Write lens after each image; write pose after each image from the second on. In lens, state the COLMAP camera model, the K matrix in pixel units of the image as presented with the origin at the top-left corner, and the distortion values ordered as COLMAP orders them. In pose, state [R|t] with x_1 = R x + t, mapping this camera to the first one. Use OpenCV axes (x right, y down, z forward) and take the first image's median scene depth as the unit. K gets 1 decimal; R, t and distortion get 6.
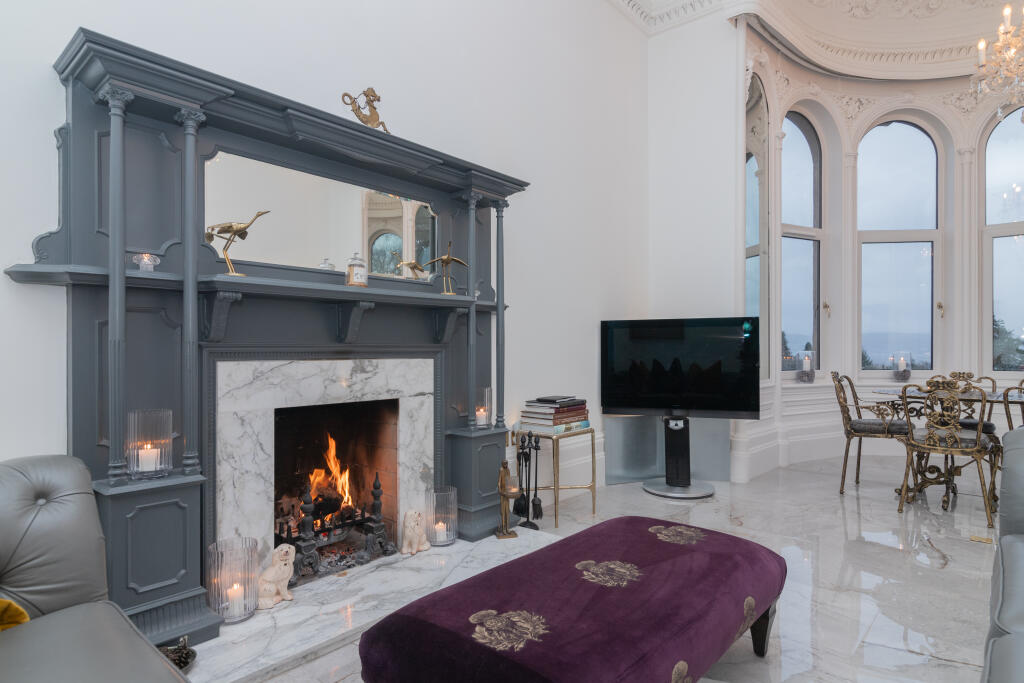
lens RADIAL K [[569.2, 0, 512.6], [0, 569.2, 351.9], [0, 0, 1]] dist [-0.001194, -0.000672]
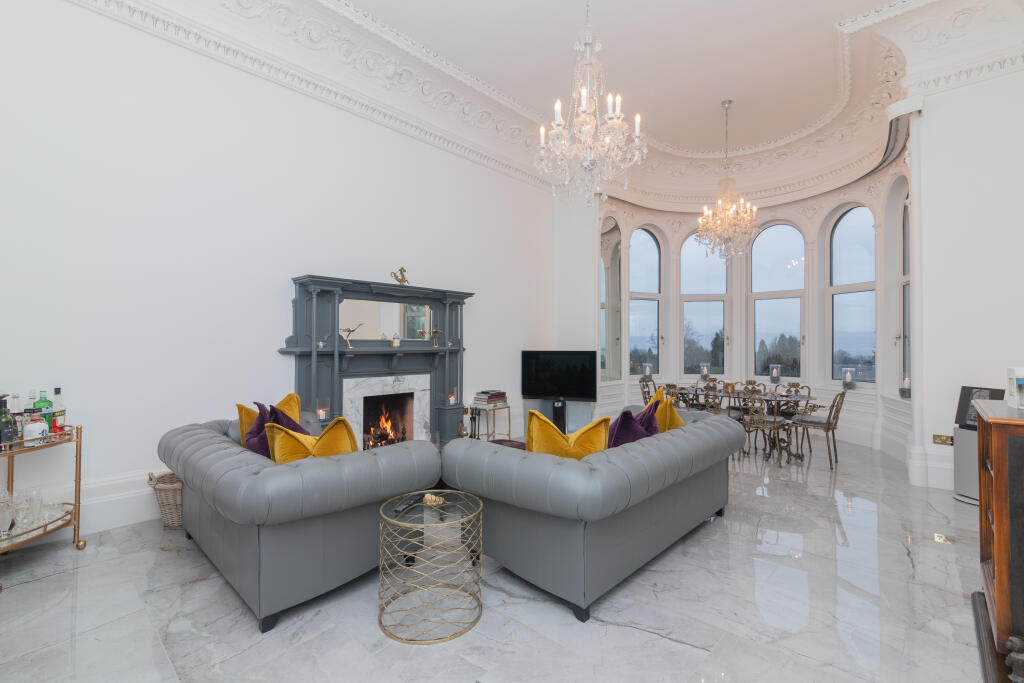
lens RADIAL K [[463.8, 0, 514.0], [0, 463.8, 342.0], [0, 0, 1]] dist [0.004584, 0.000632]
pose [[0.999823, 0.003666, -0.018458, 0.222280], [-0.003826, 0.999956, -0.008622, -0.098827], [0.018425, 0.008691, 0.999792, -0.811876]]
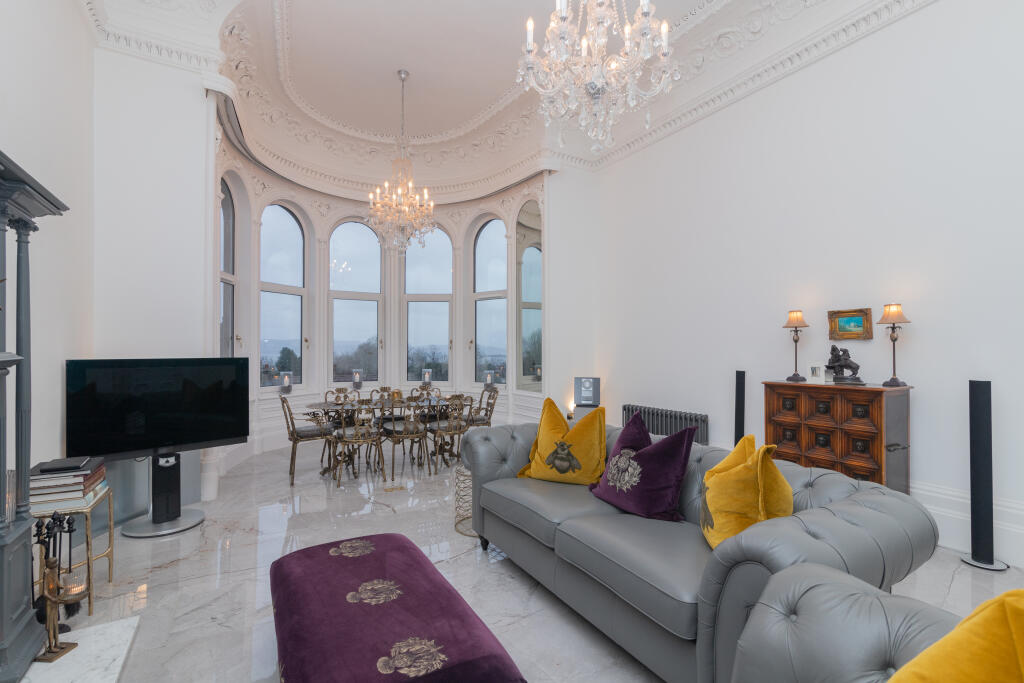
lens RADIAL K [[467.5, 0, 509.5], [0, 467.5, 349.5], [0, 0, 1]] dist [0.000781, -0.000054]
pose [[0.326464, 0.003781, 0.945202, -0.414792], [0.001132, 0.999990, -0.004391, -0.093638], [-0.945209, 0.002503, 0.326457, 0.191093]]
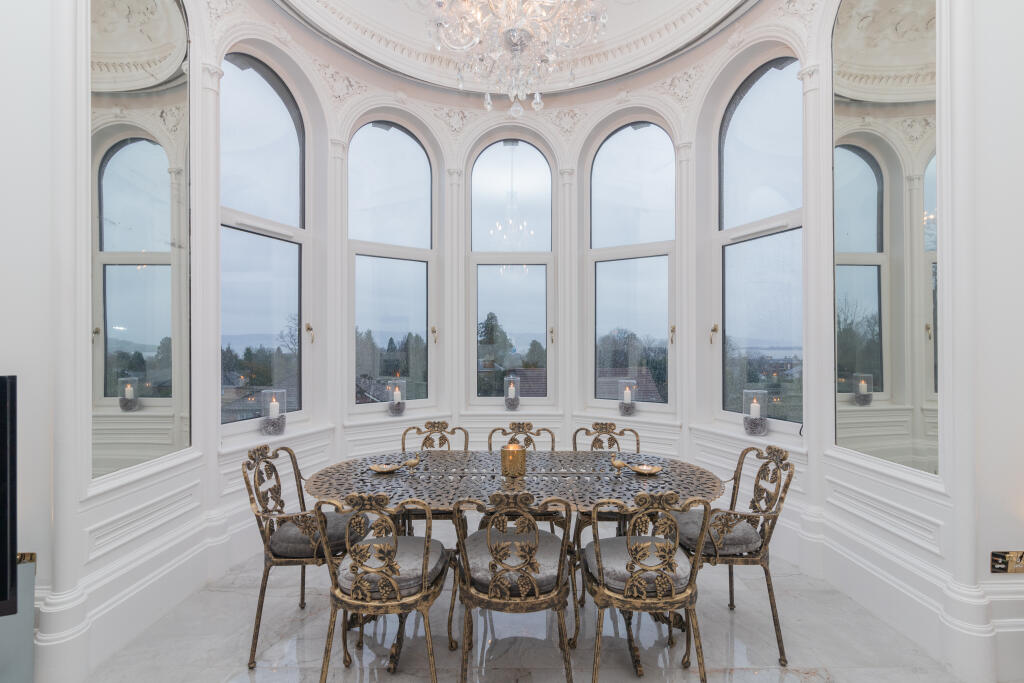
lens RADIAL K [[463.8, 0, 514.0], [0, 463.8, 342.0], [0, 0, 1]] dist [0.004584, 0.000632]
pose [[0.741598, 0.000190, 0.670844, 0.611444], [0.003489, 0.999985, -0.004141, -0.107689], [-0.670835, 0.005412, 0.741587, 0.621764]]
